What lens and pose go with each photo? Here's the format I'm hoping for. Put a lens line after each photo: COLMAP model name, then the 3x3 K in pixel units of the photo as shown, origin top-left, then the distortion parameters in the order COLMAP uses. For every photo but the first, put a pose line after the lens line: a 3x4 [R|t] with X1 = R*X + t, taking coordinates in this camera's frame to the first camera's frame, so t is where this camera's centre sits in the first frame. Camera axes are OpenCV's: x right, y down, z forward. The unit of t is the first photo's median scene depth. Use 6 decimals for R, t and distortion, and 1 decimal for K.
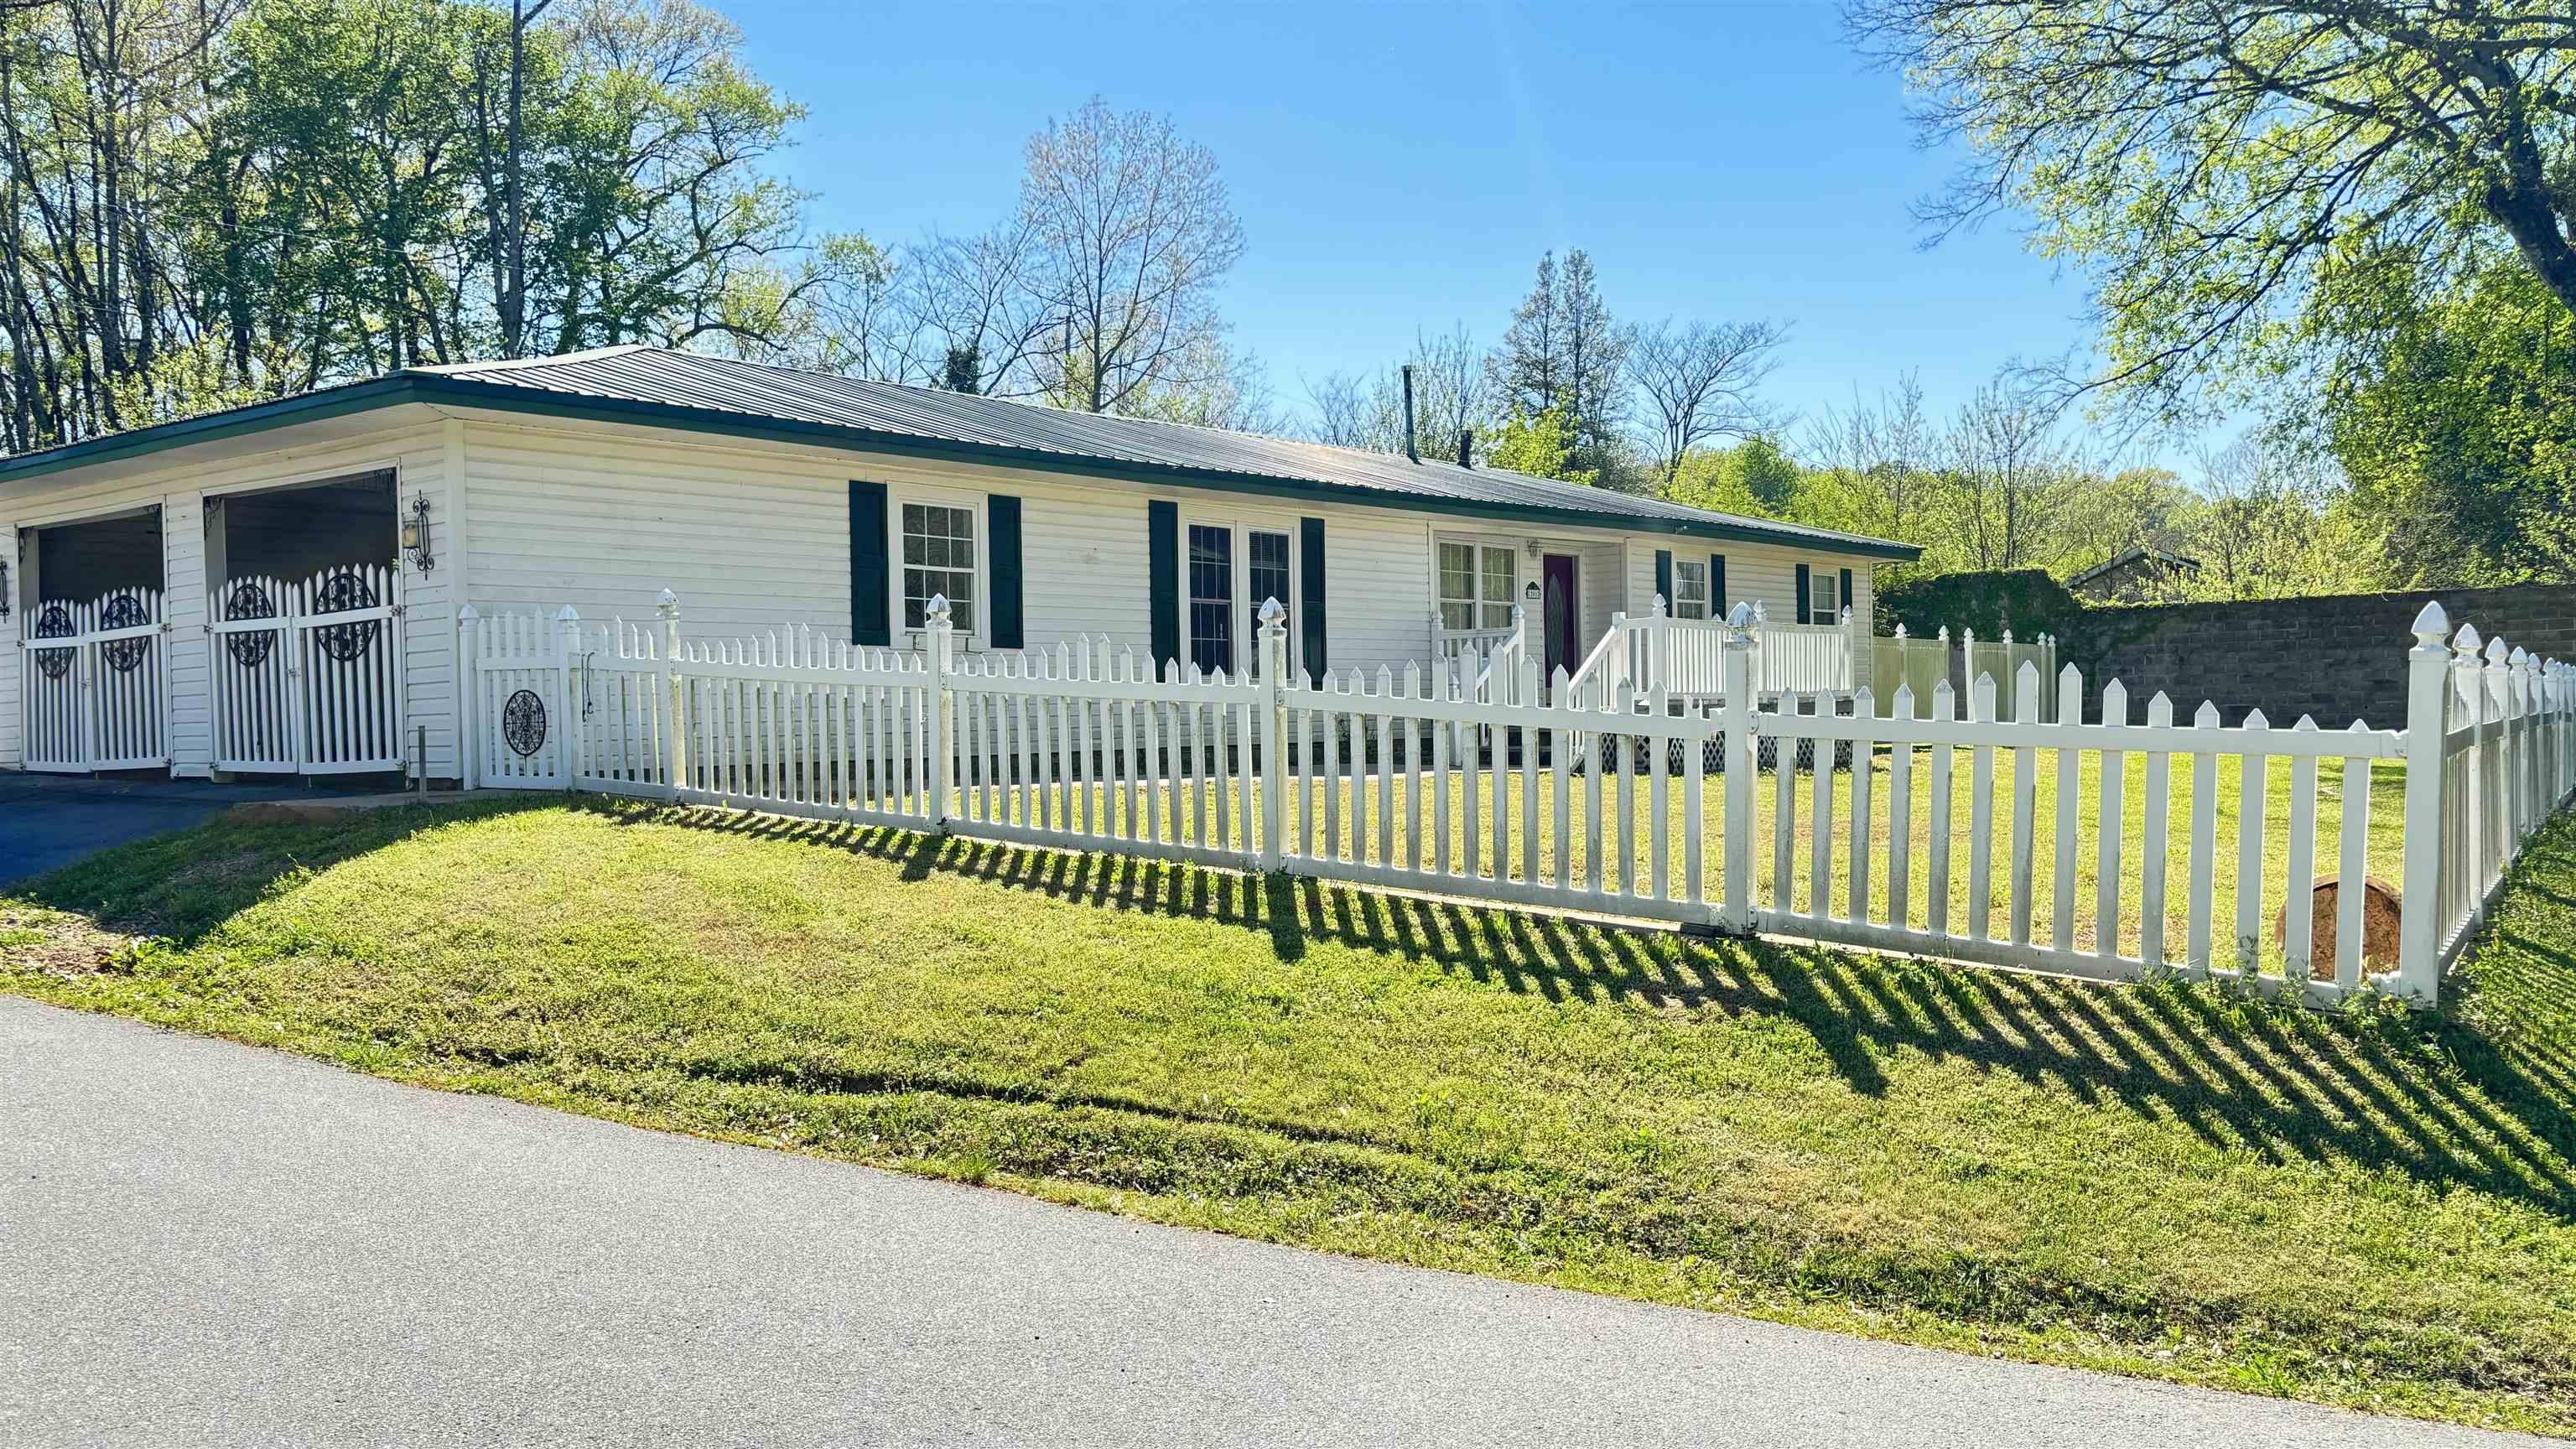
lens RADIAL K [[1921.7, 0, 1283.3], [0, 1921.7, 729.0], [0, 0, 1]] dist [0.003021, -0.013107]
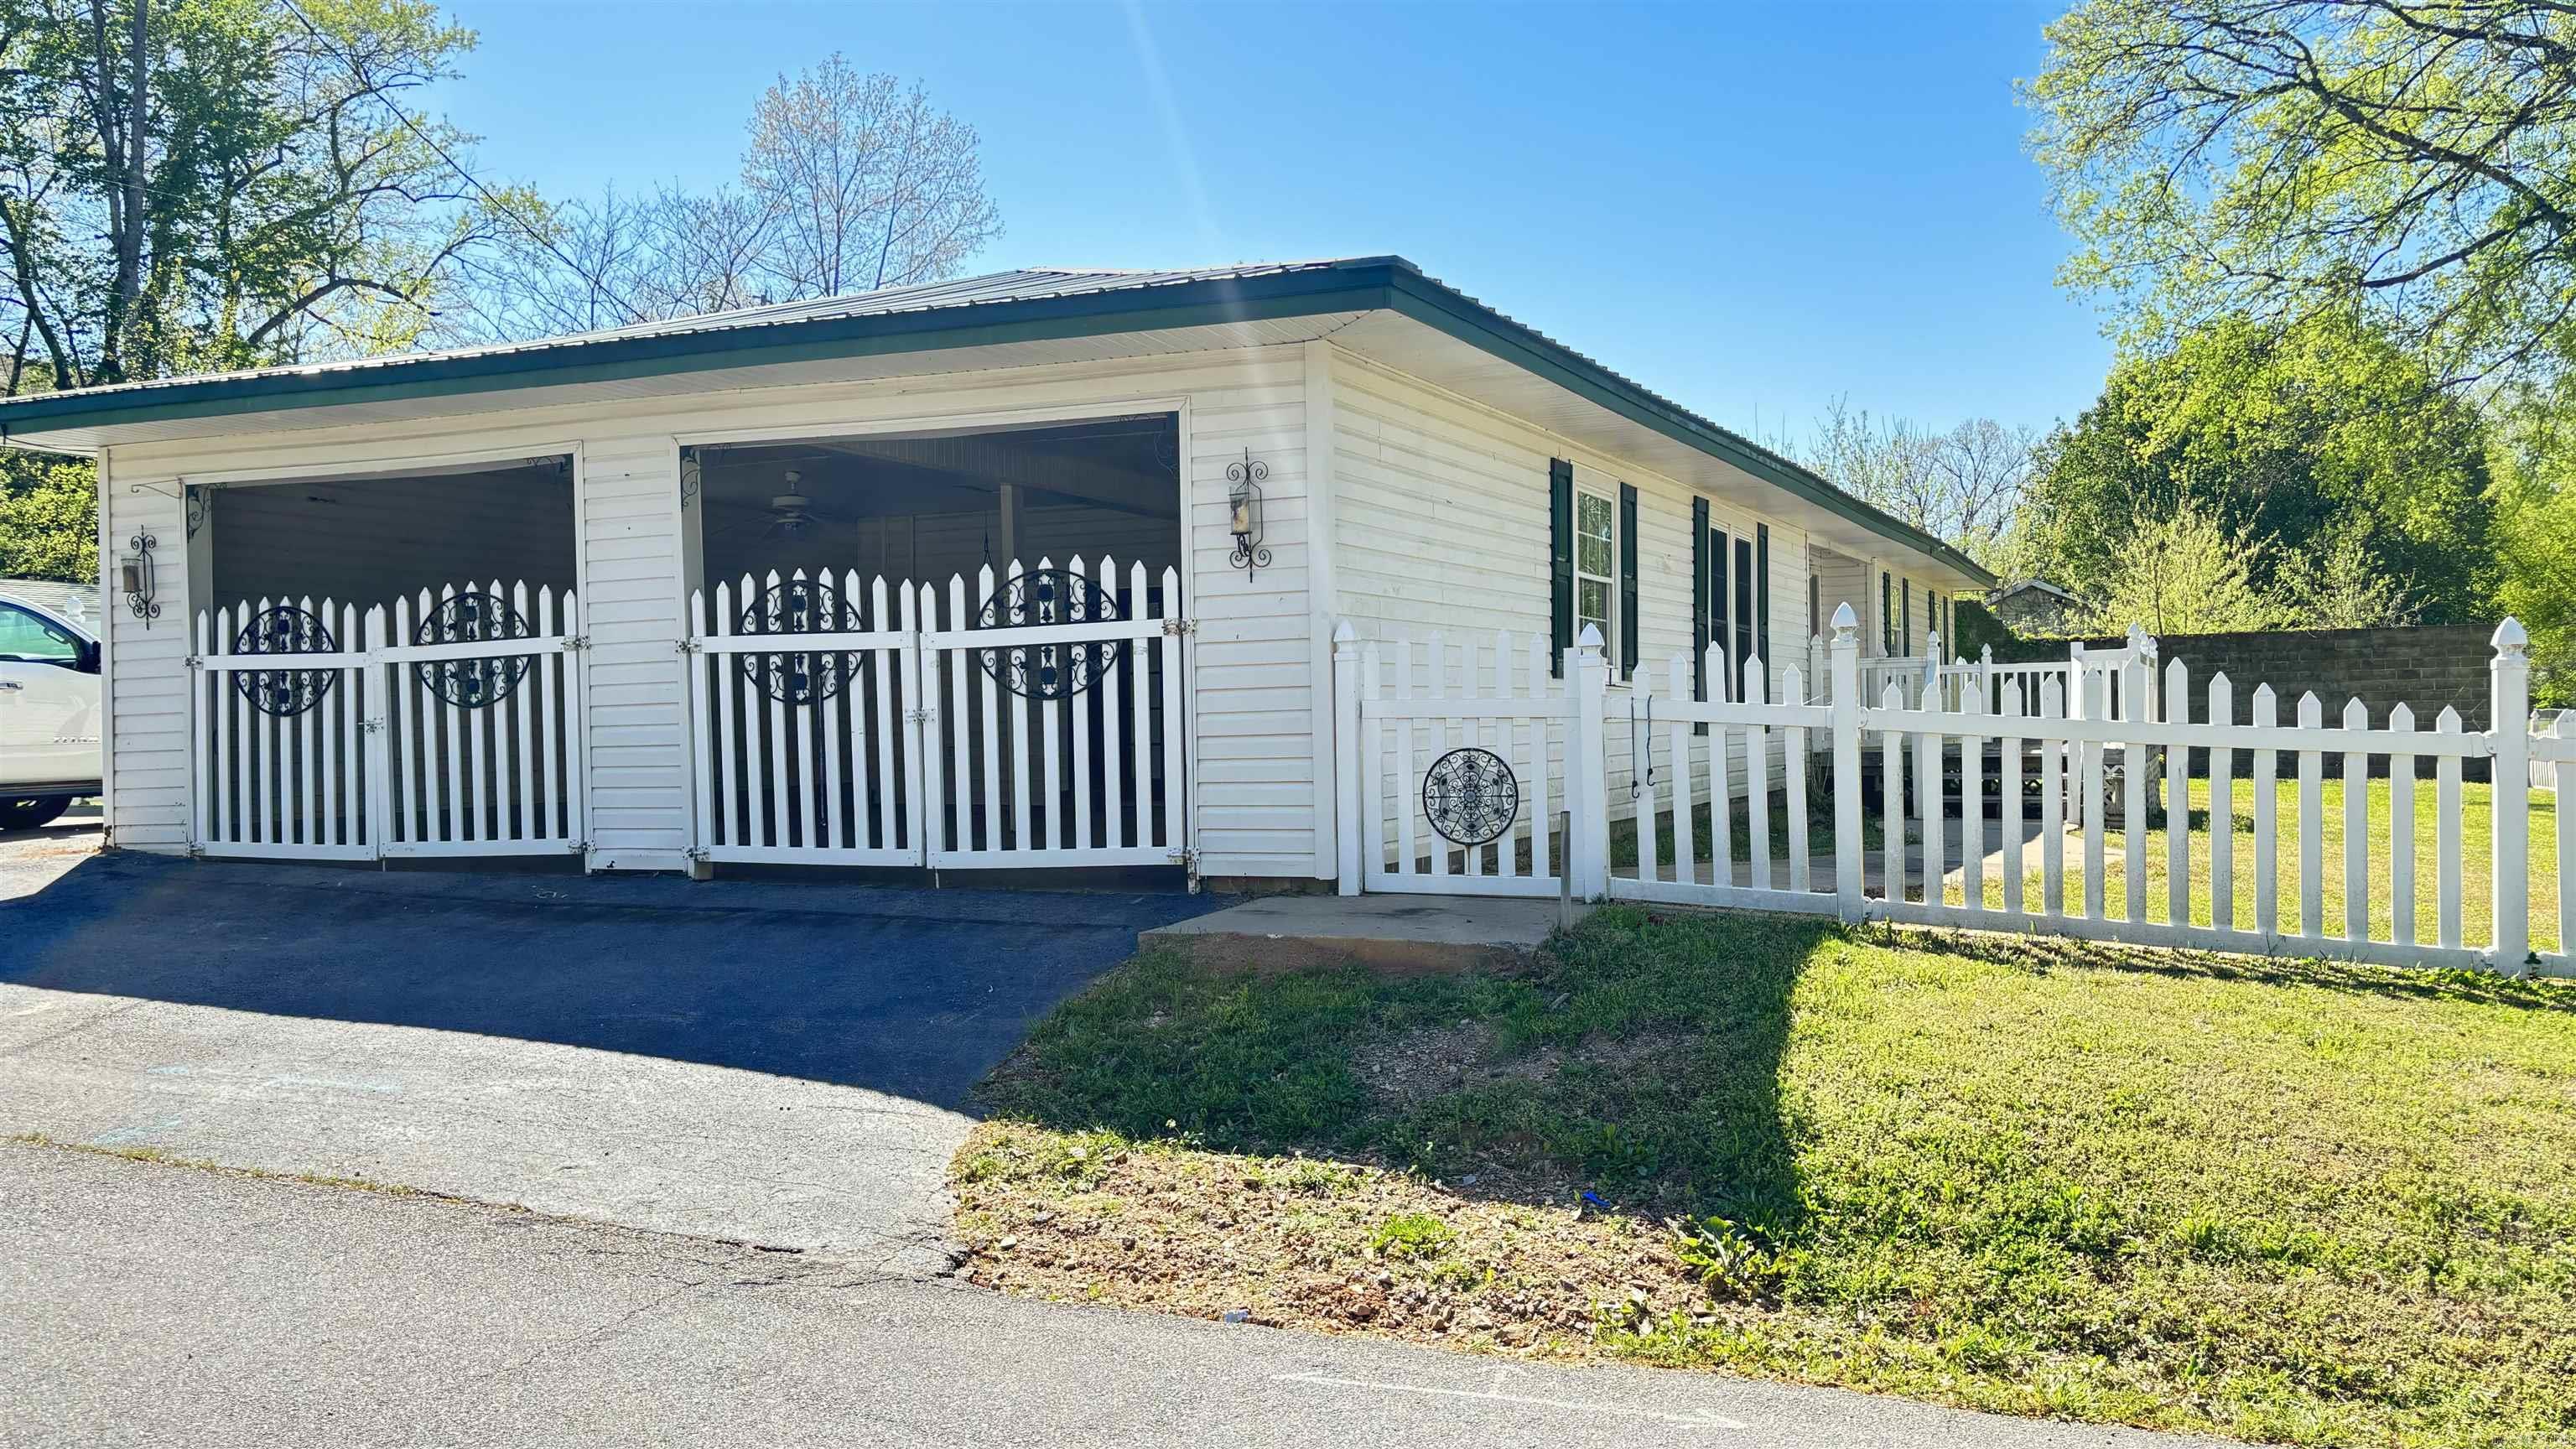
lens RADIAL K [[1921.7, 0, 1290.0], [0, 1921.7, 743.5], [0, 0, 1]] dist [0.003021, -0.013107]
pose [[0.963564, -0.000402, 0.267477, -0.521857], [0.000813, 0.999999, -0.001426, -0.017167], [-0.267476, 0.001591, 0.963563, 0.298675]]
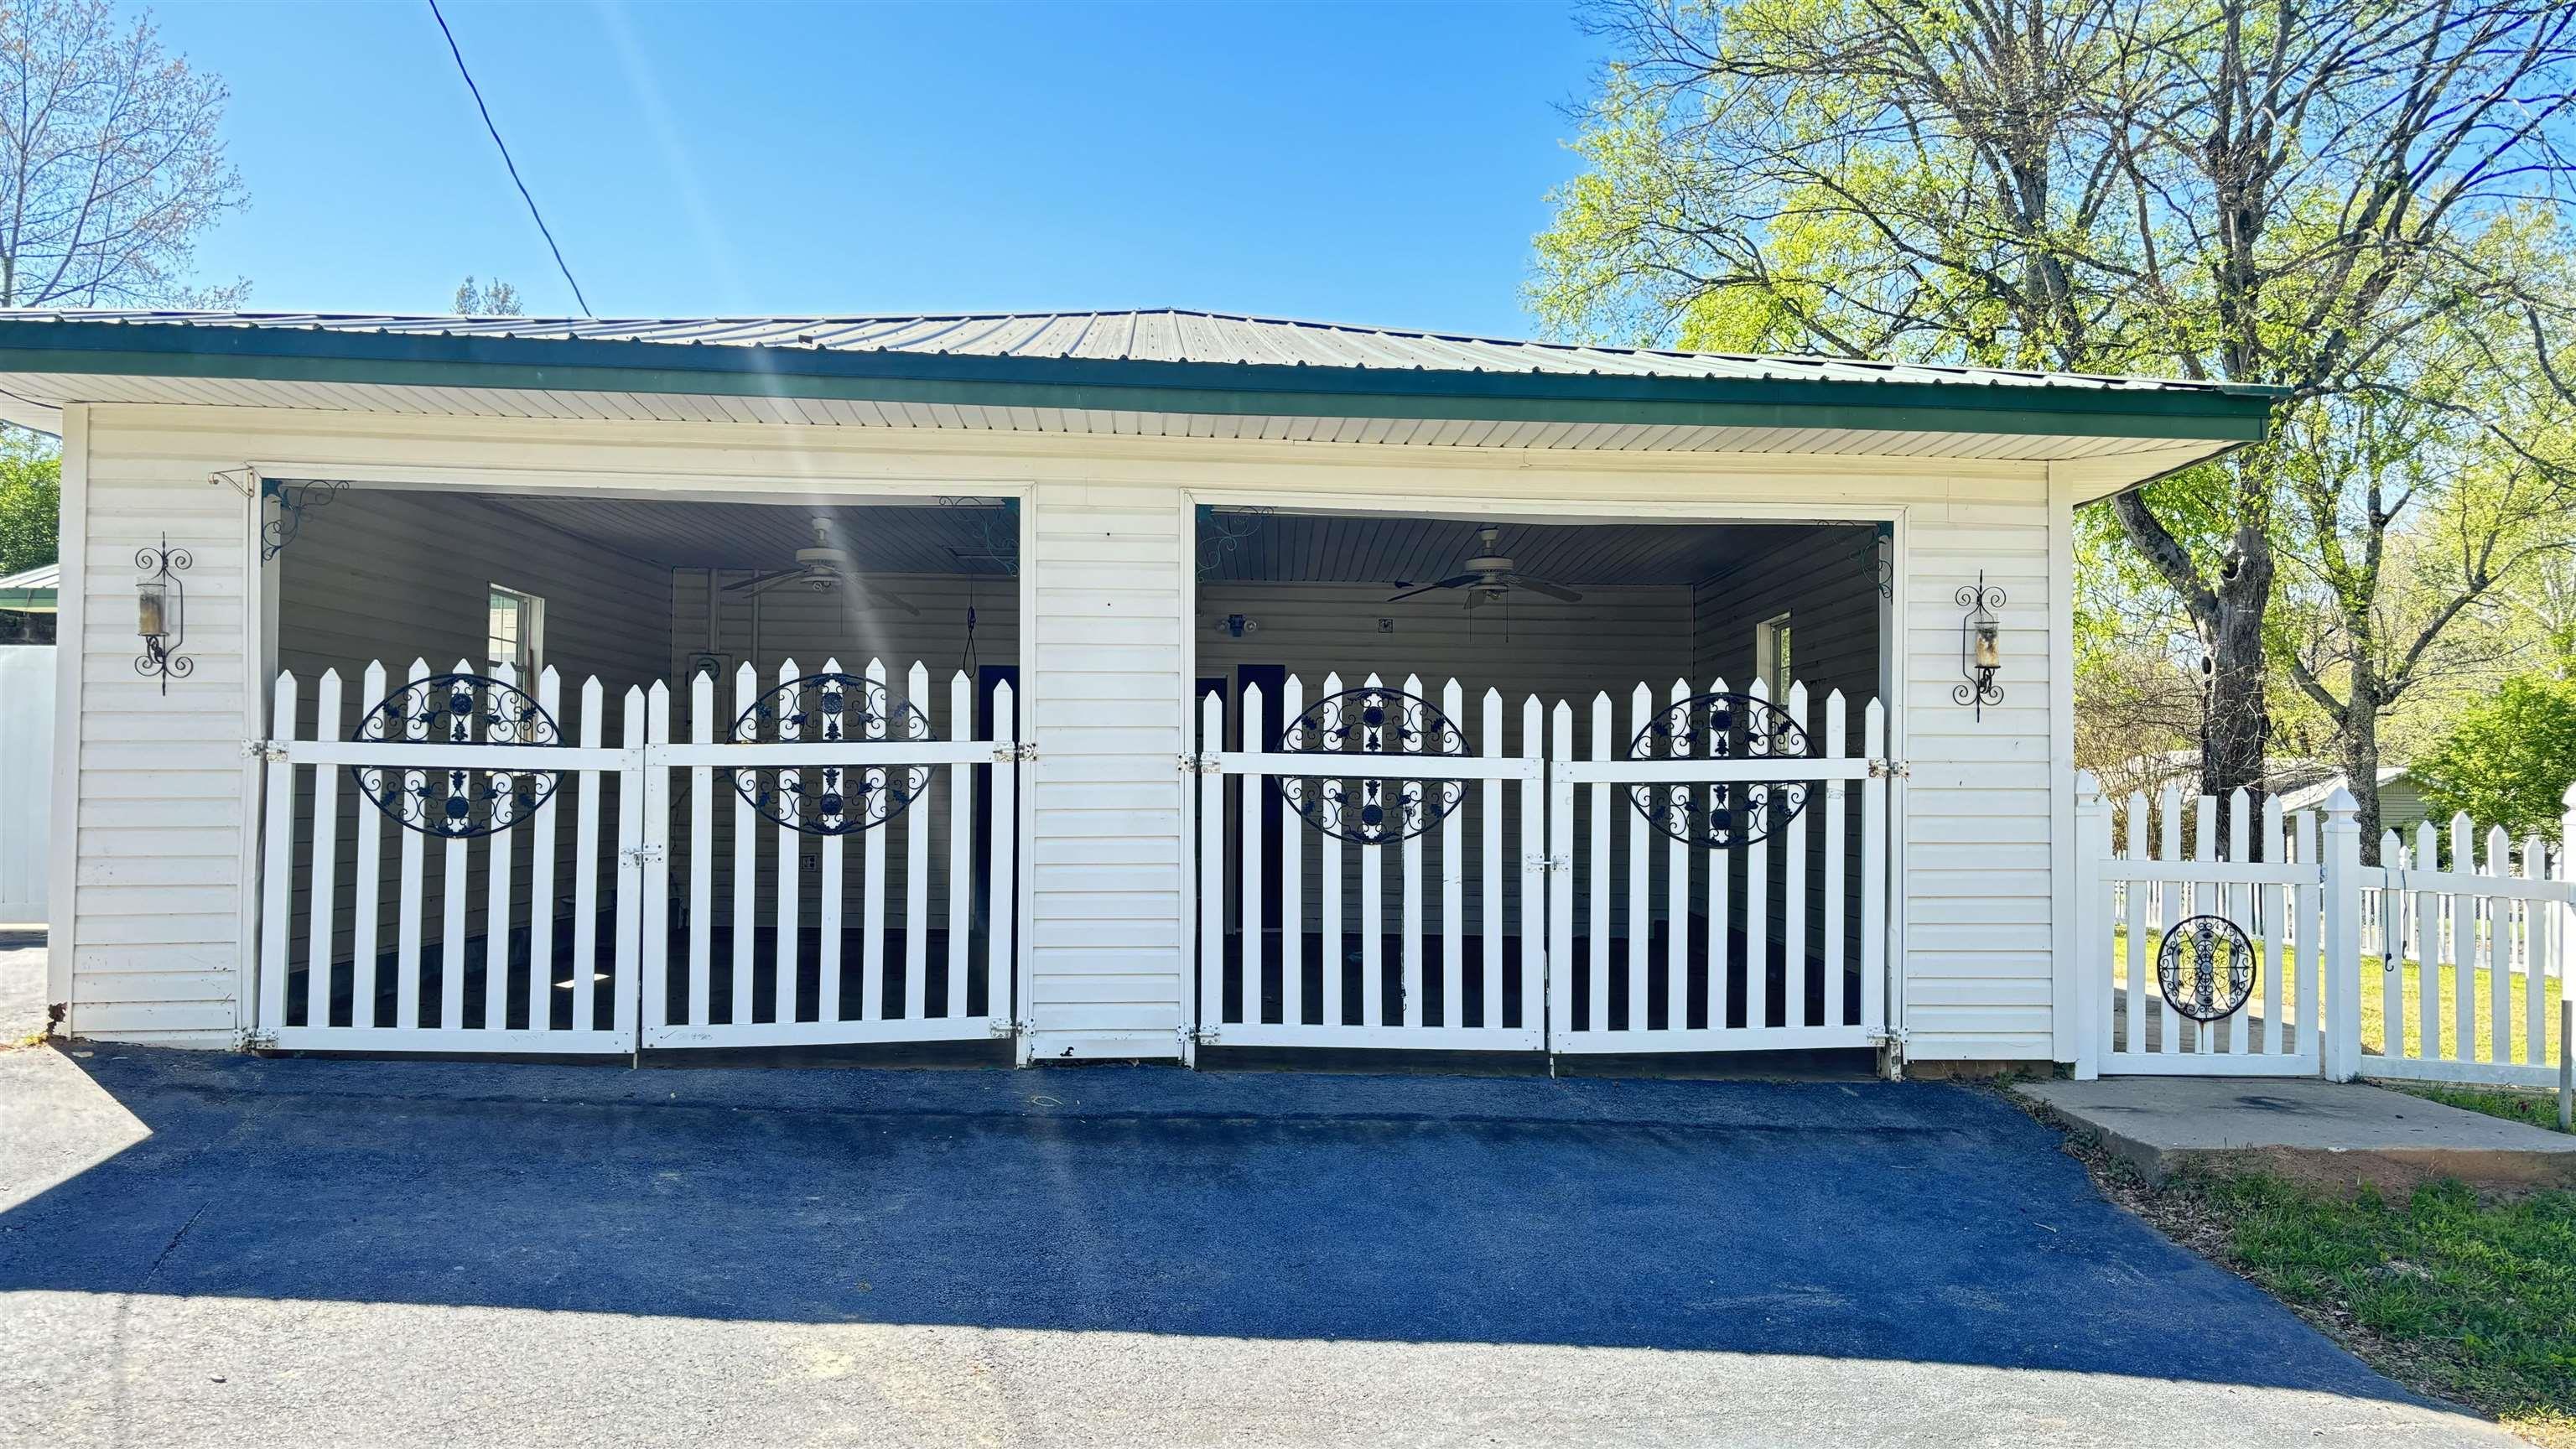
lens RADIAL K [[2089.8, 0, 1295.6], [0, 2089.8, 786.6], [0, 0, 1]] dist [0.060995, -0.010732]
pose [[0.758850, 0.051324, 0.649240, -0.871553], [-0.015848, 0.998050, -0.060375, -0.013063], [-0.651073, 0.035526, 0.758184, 0.550370]]
